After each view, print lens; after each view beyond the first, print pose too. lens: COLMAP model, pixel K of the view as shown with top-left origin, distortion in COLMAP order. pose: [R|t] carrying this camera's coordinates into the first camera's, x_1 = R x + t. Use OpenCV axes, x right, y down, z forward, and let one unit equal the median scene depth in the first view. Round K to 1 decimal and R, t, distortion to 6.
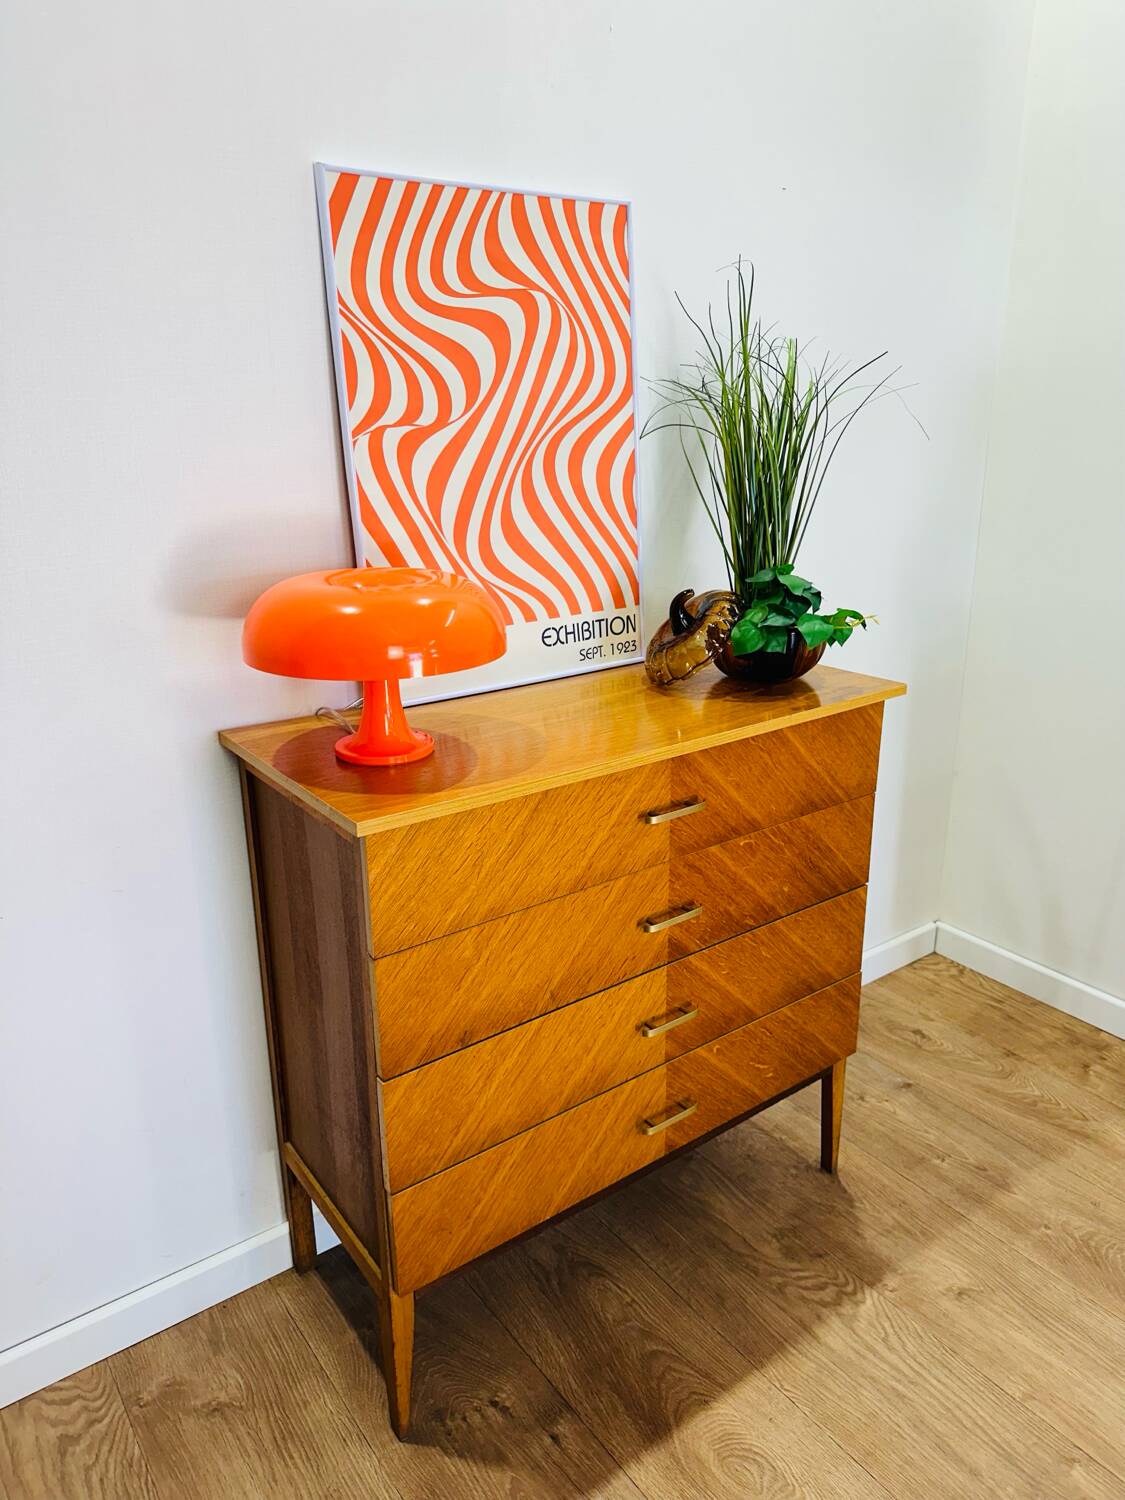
lens RADIAL K [[1050.9, 0, 562.5], [0, 1050.9, 750.0], [0, 0, 1]] dist [0.006219, -0.008472]
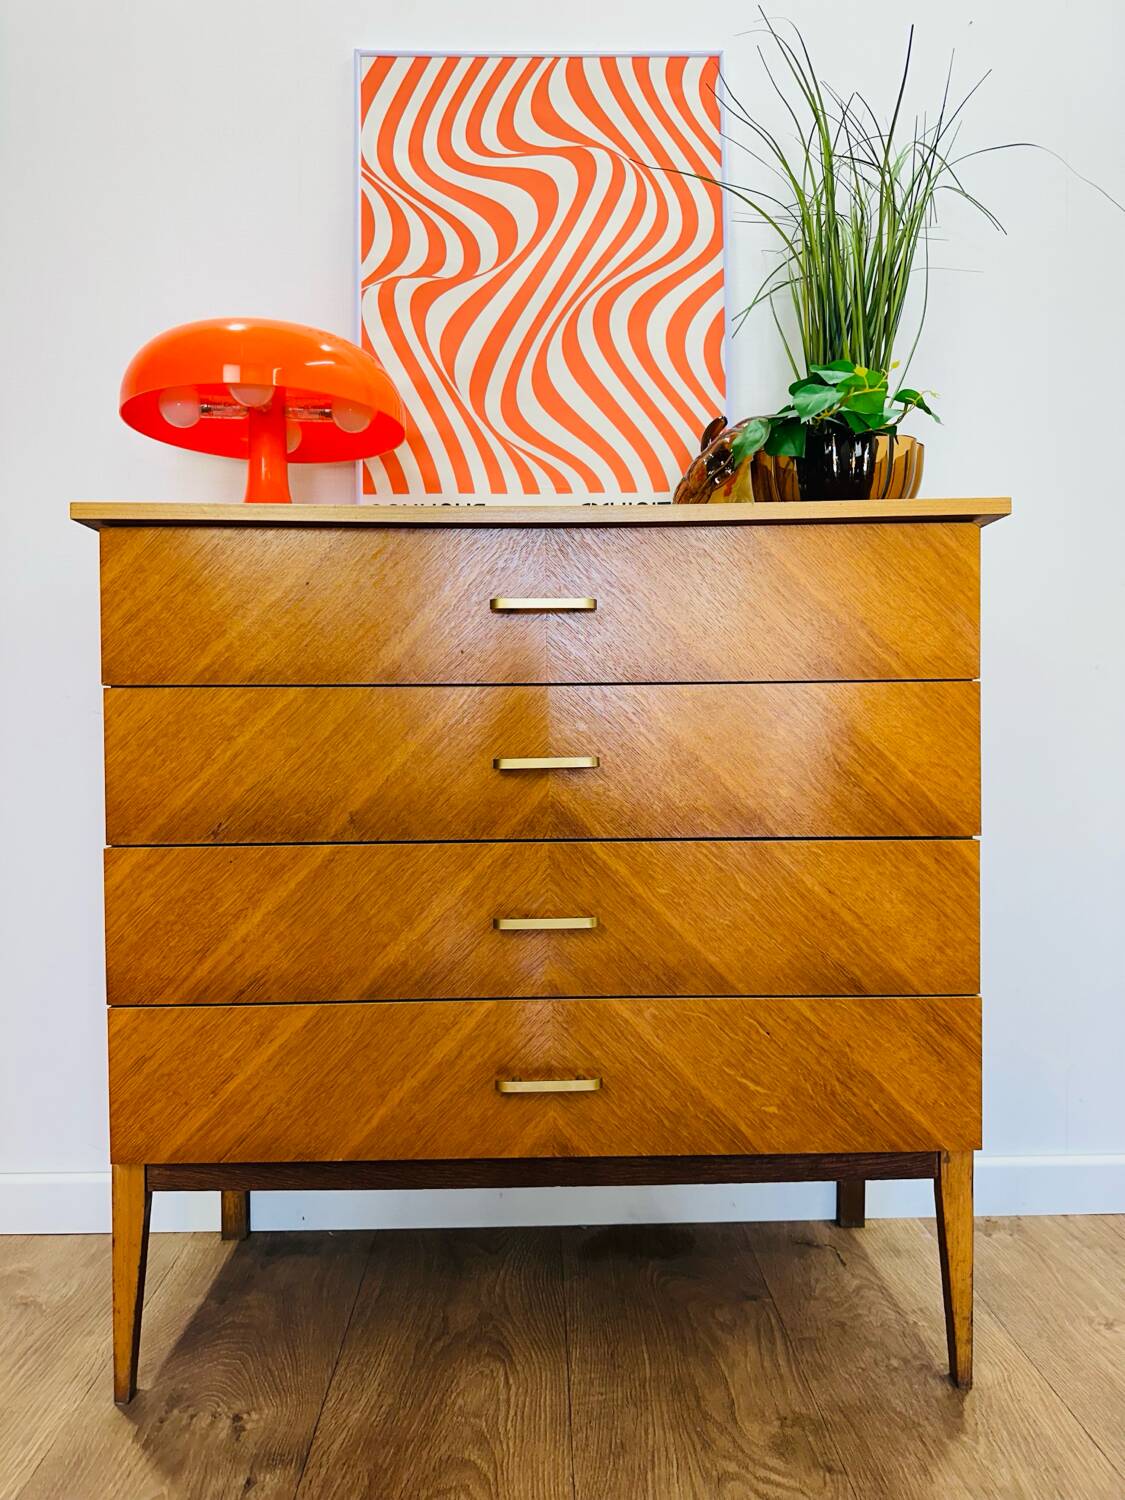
lens RADIAL K [[1060.2, 0, 562.5], [0, 1060.2, 750.0], [0, 0, 1]] dist [-0.006075, 0.000837]
pose [[0.821607, 0.016619, -0.569812, 0.493579], [-0.179245, 0.956407, -0.230556, 0.295475], [0.541141, 0.291562, 0.788770, 0.397191]]
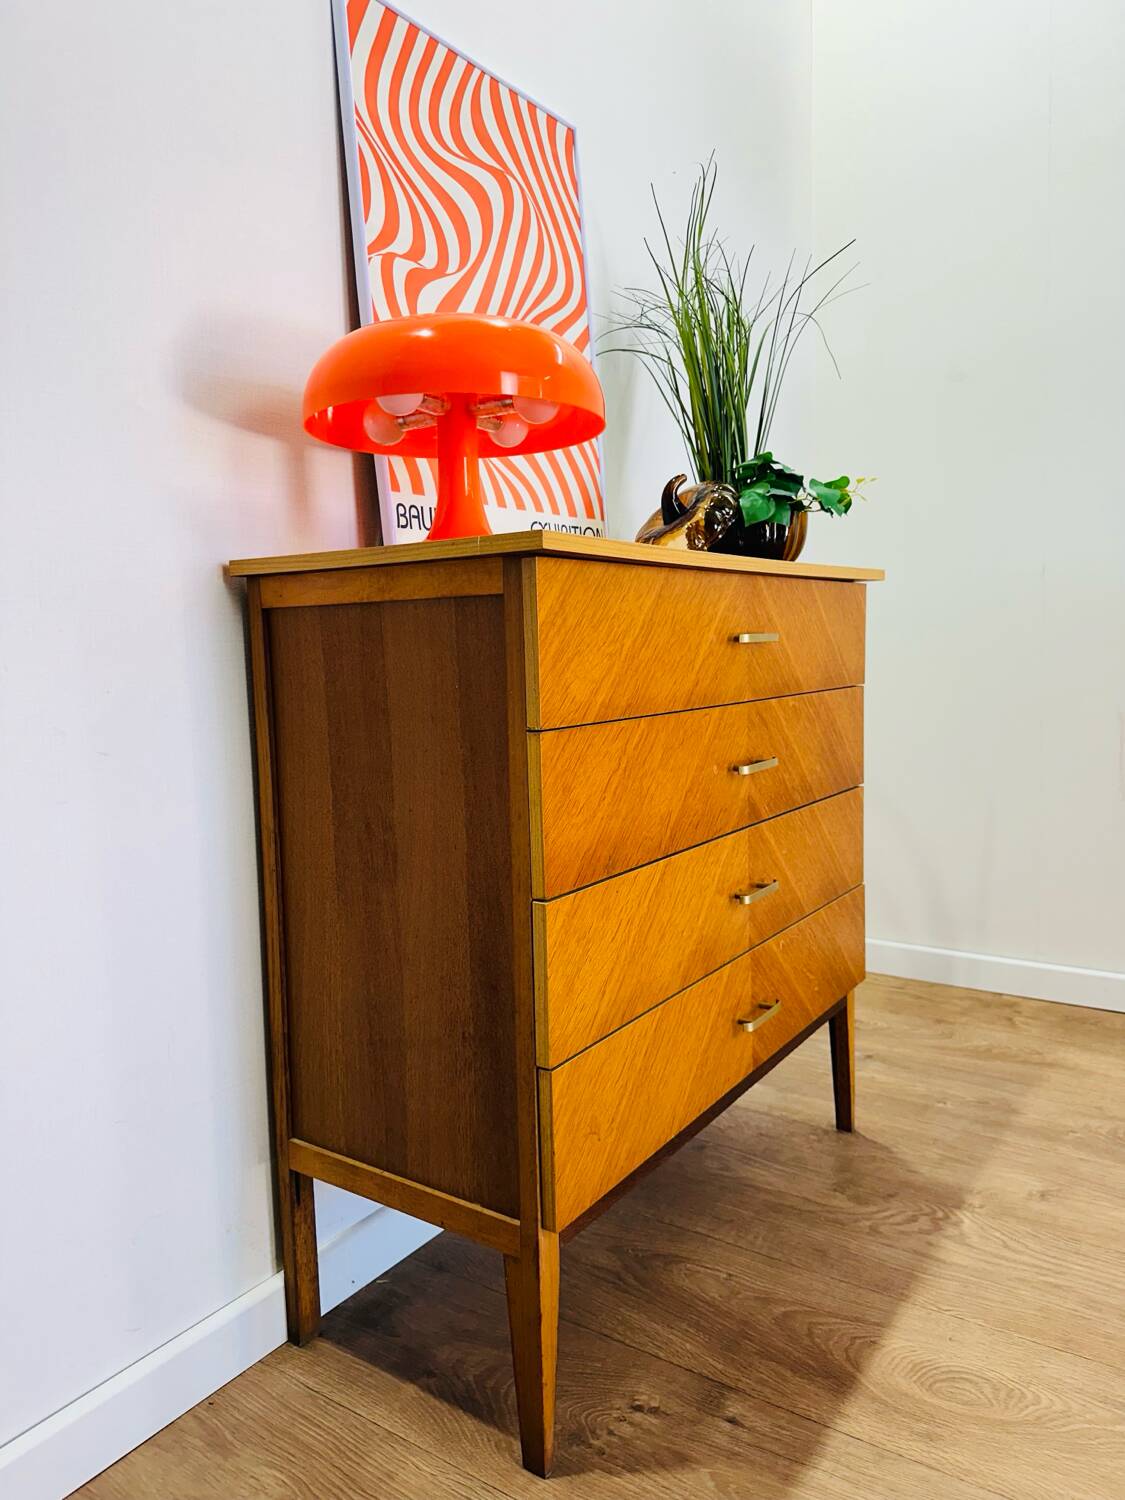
lens RADIAL K [[1053.1, 0, 558.2], [0, 1053.1, 755.4], [0, 0, 1]] dist [0.008175, -0.008135]
pose [[0.944956, -0.047451, 0.323739, -0.326563], [0.116721, 0.973218, -0.198046, 0.289876], [-0.305671, 0.224932, 0.925187, 0.193540]]
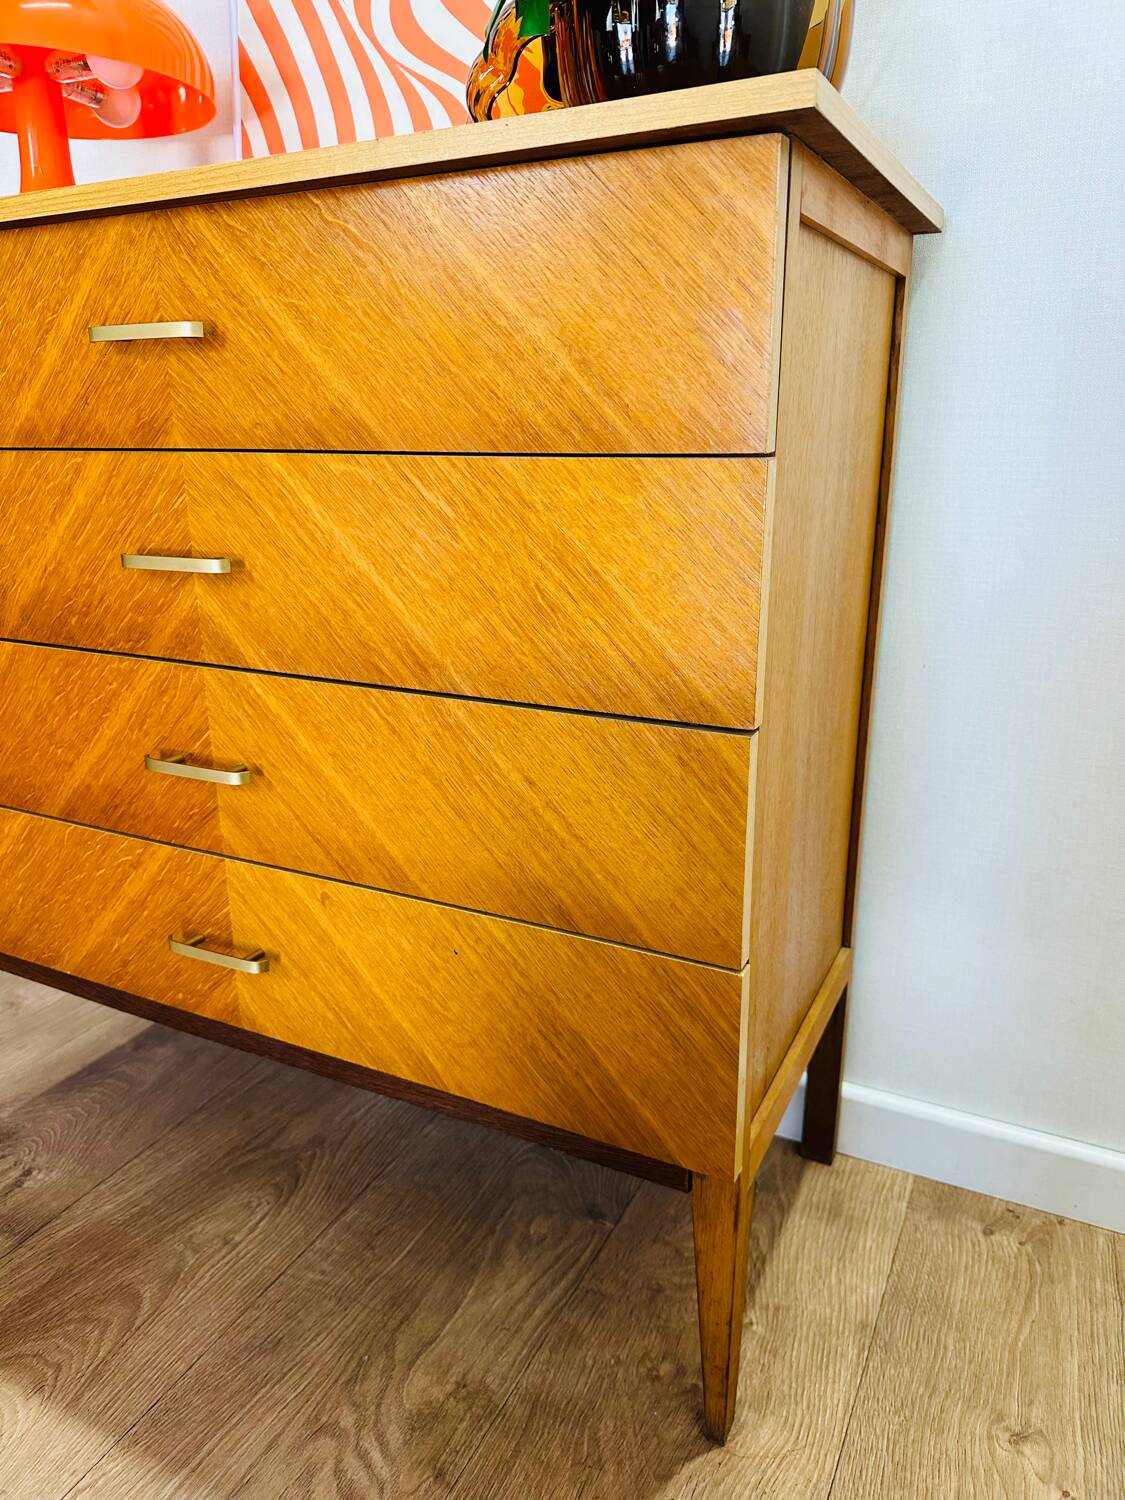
lens RADIAL K [[1064.6, 0, 554.6], [0, 1064.6, 748.7], [0, 0, 1]] dist [-0.003207, -0.007119]
pose [[0.455644, 0.268971, -0.848554, 0.637064], [-0.273290, 0.949489, 0.154218, 0.106002], [0.847173, 0.161633, 0.506136, 0.840085]]
